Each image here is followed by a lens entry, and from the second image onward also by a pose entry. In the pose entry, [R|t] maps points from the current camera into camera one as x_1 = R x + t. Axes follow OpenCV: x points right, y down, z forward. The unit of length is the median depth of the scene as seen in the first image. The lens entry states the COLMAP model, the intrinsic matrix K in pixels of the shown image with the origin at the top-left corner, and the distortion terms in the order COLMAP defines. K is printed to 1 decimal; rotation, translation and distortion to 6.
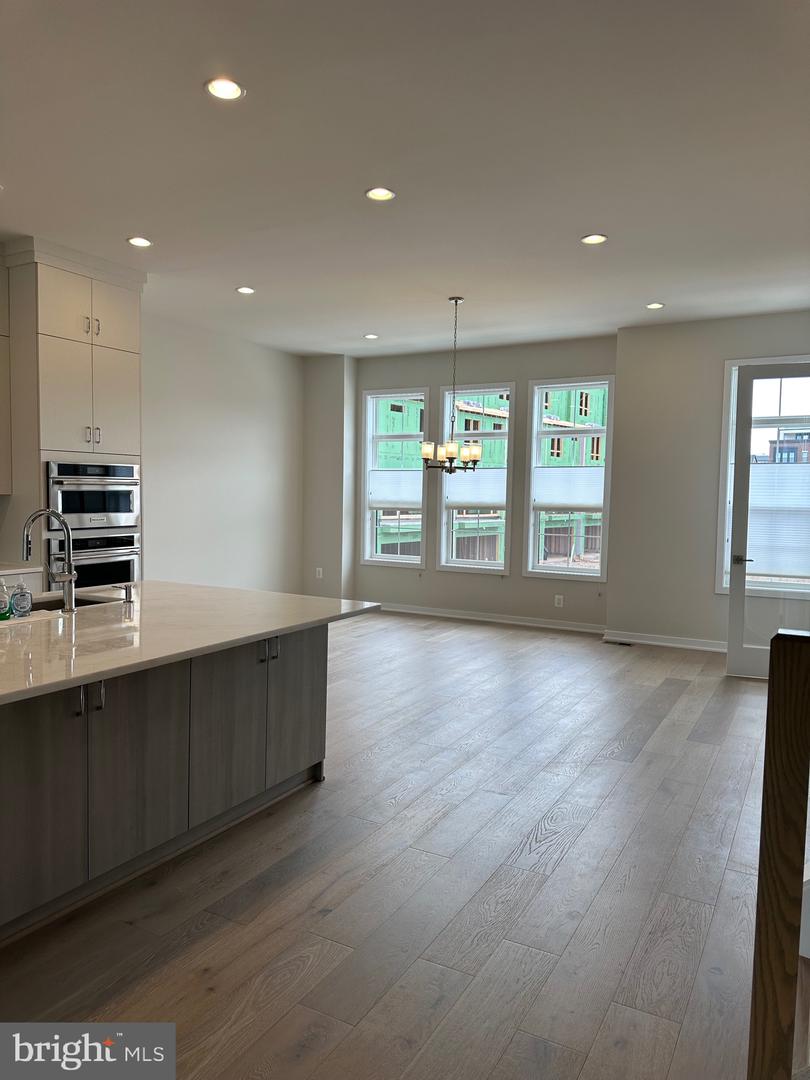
lens RADIAL K [[753.6, 0, 396.5], [0, 753.6, 539.4], [0, 0, 1]] dist [0.075373, -0.109963]
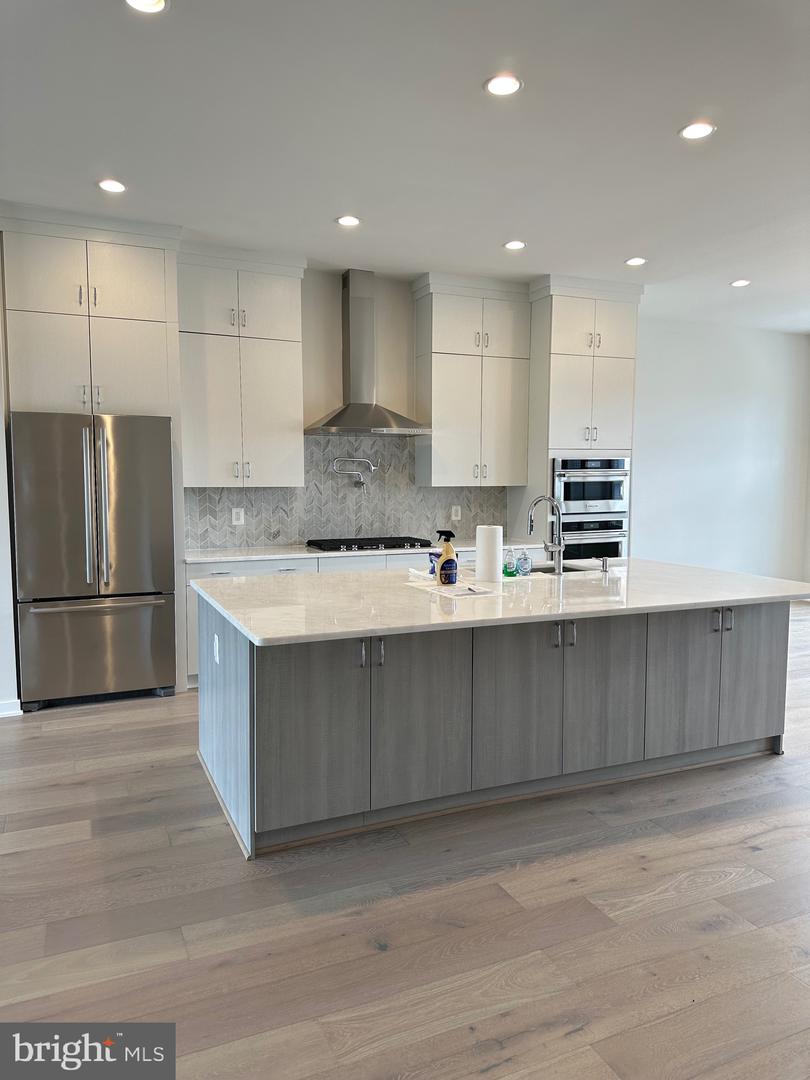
lens RADIAL K [[753.6, 0, 396.5], [0, 753.6, 539.4], [0, 0, 1]] dist [0.075373, -0.109963]
pose [[0.794105, 0.032494, -0.606911, 0.115545], [-0.024909, 0.999471, 0.020919, 0.012753], [0.607270, -0.001494, 0.794494, -0.167070]]
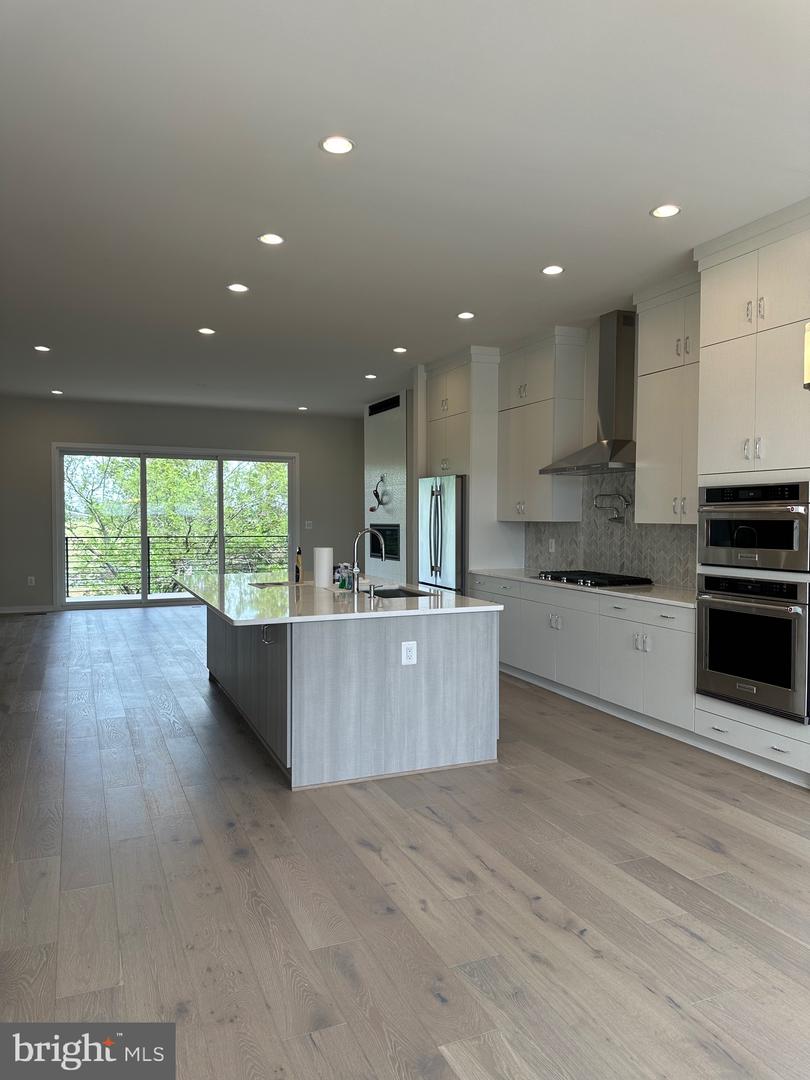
lens RADIAL K [[753.6, 0, 396.5], [0, 753.6, 539.4], [0, 0, 1]] dist [0.075373, -0.109963]
pose [[-0.605907, 0.009086, -0.795484, 0.661026], [-0.063258, 0.996218, 0.059561, -0.099938], [0.793017, 0.086408, -0.603041, 1.754426]]
